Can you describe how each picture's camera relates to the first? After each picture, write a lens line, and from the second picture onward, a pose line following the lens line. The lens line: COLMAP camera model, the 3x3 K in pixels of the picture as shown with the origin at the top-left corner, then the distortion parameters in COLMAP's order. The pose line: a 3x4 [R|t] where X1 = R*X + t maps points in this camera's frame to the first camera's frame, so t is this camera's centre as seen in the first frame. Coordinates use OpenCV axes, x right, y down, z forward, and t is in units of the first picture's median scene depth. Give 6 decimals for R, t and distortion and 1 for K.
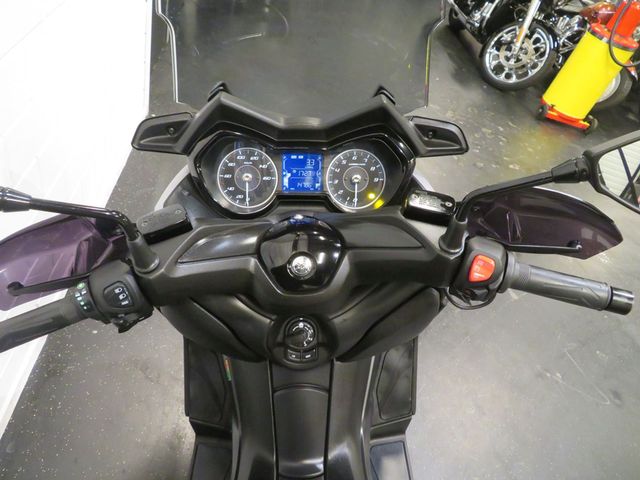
lens RADIAL K [[432.9, 0, 320.0], [0, 432.9, 240.0], [0, 0, 1]] dist [-0.006475, -0.004998]
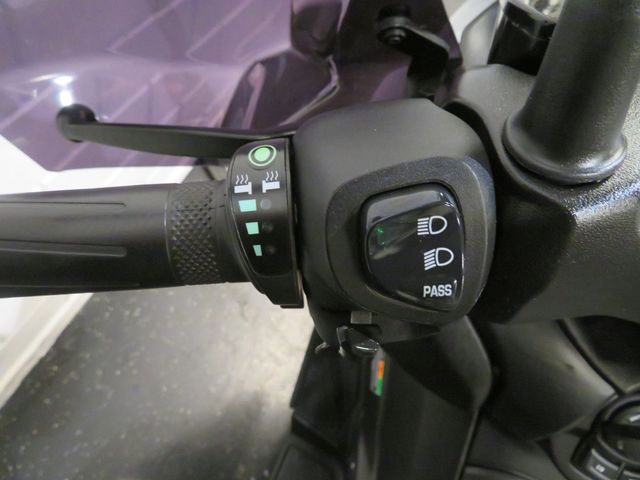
lens RADIAL K [[457.0, 0, 320.0], [0, 457.0, 240.0], [0, 0, 1]] dist [0.001121, 0.002943]
pose [[0.926329, 0.317916, -0.202101, -0.364093], [-0.293744, 0.945447, 0.140867, 0.083848], [0.235859, -0.071123, 0.969181, 0.602862]]
